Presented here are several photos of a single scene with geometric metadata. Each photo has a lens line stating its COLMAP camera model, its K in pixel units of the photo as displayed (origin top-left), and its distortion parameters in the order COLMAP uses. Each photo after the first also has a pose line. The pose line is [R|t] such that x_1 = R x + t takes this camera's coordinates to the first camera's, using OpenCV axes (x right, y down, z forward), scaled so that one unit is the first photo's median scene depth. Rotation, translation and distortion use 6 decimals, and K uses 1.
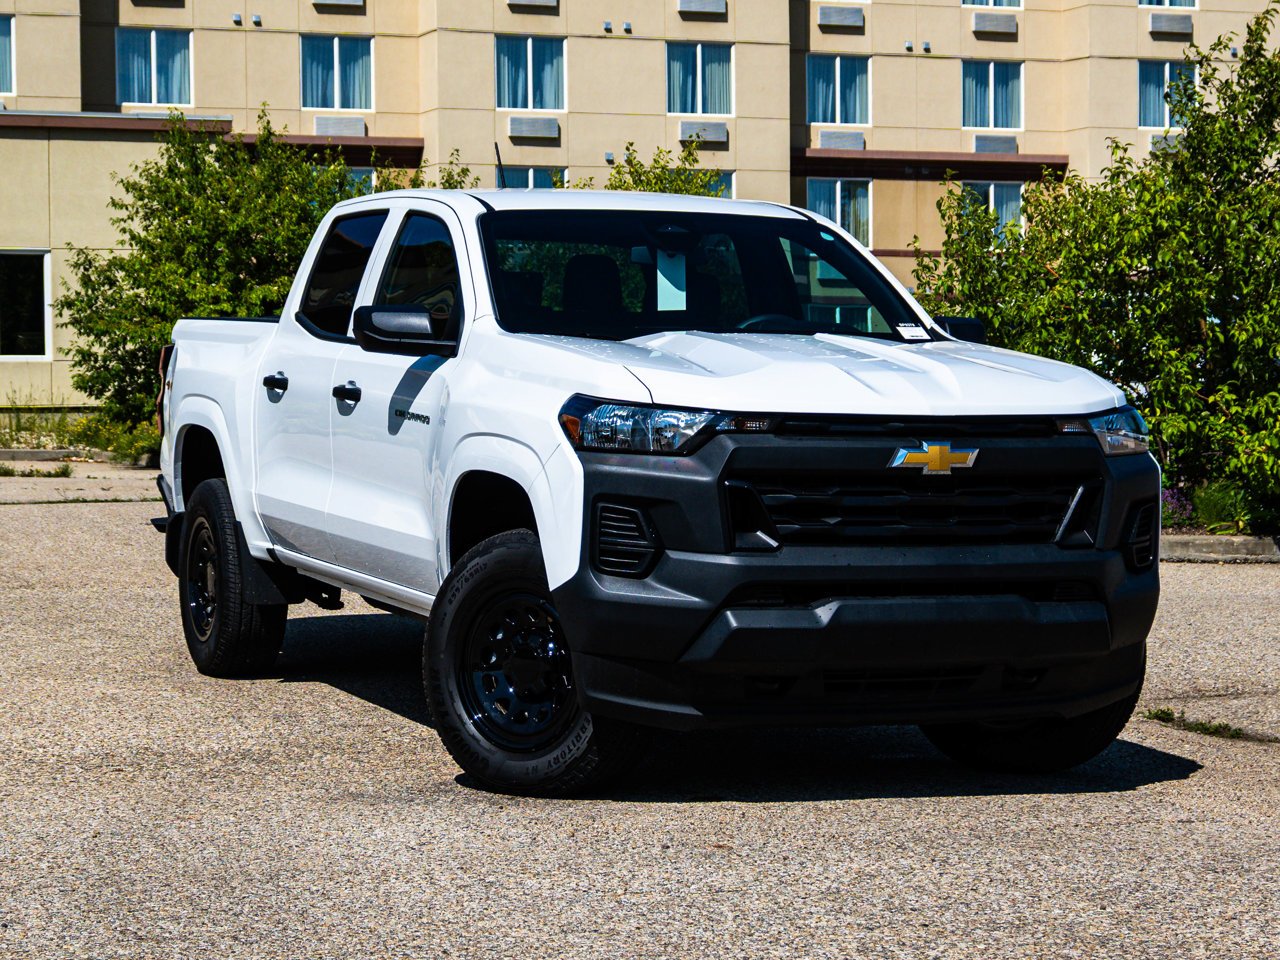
lens RADIAL K [[3165.3, 0, 636.9], [0, 3165.3, 482.3], [0, 0, 1]] dist [0.006192, 0.000000]
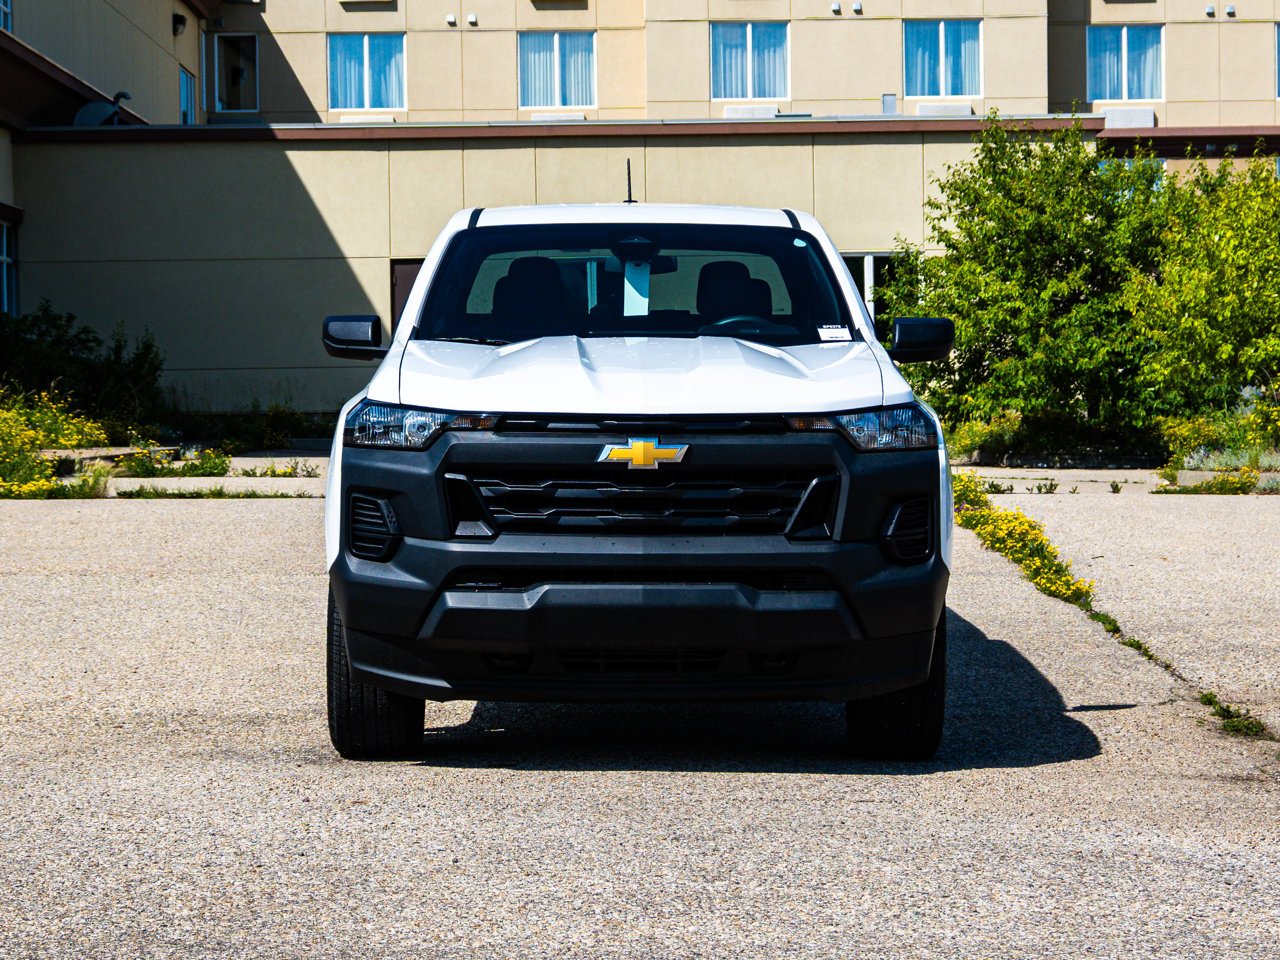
lens RADIAL K [[3165.3, 0, 638.6], [0, 3165.3, 476.9], [0, 0, 1]] dist [0.006192, 0.000000]
pose [[0.934215, 0.004606, -0.356681, 0.395042], [-0.004154, 0.999989, 0.002033, -0.001669], [0.356687, -0.000418, 0.934224, -0.003173]]
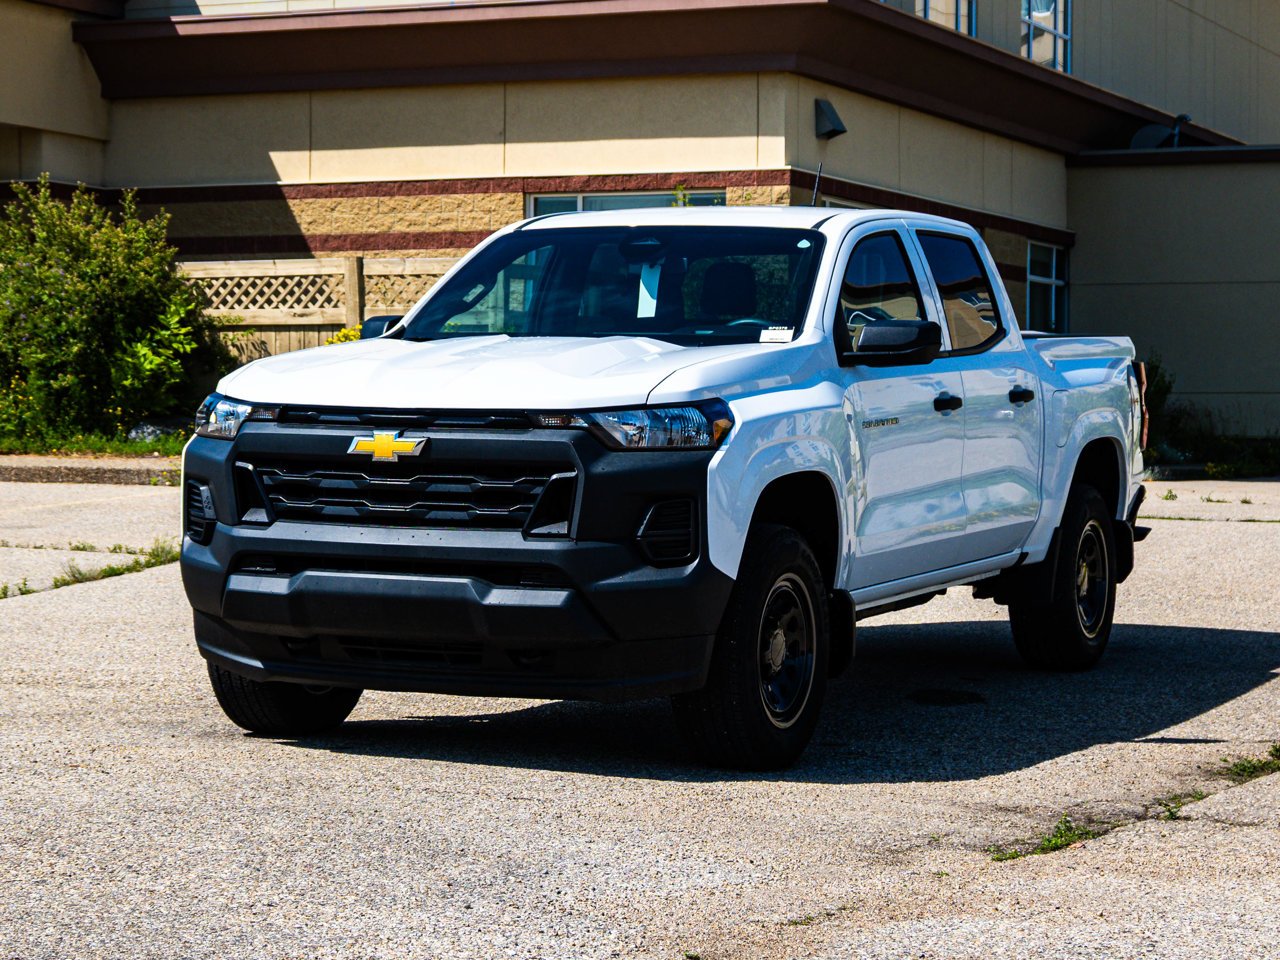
lens RADIAL K [[3165.3, 0, 633.7], [0, 3165.3, 480.7], [0, 0, 1]] dist [0.006192, 0.000000]
pose [[0.705778, 0.024270, -0.708017, 0.770890], [-0.032422, 0.999472, 0.001942, -0.000594], [0.707691, 0.021584, 0.706193, 0.238410]]
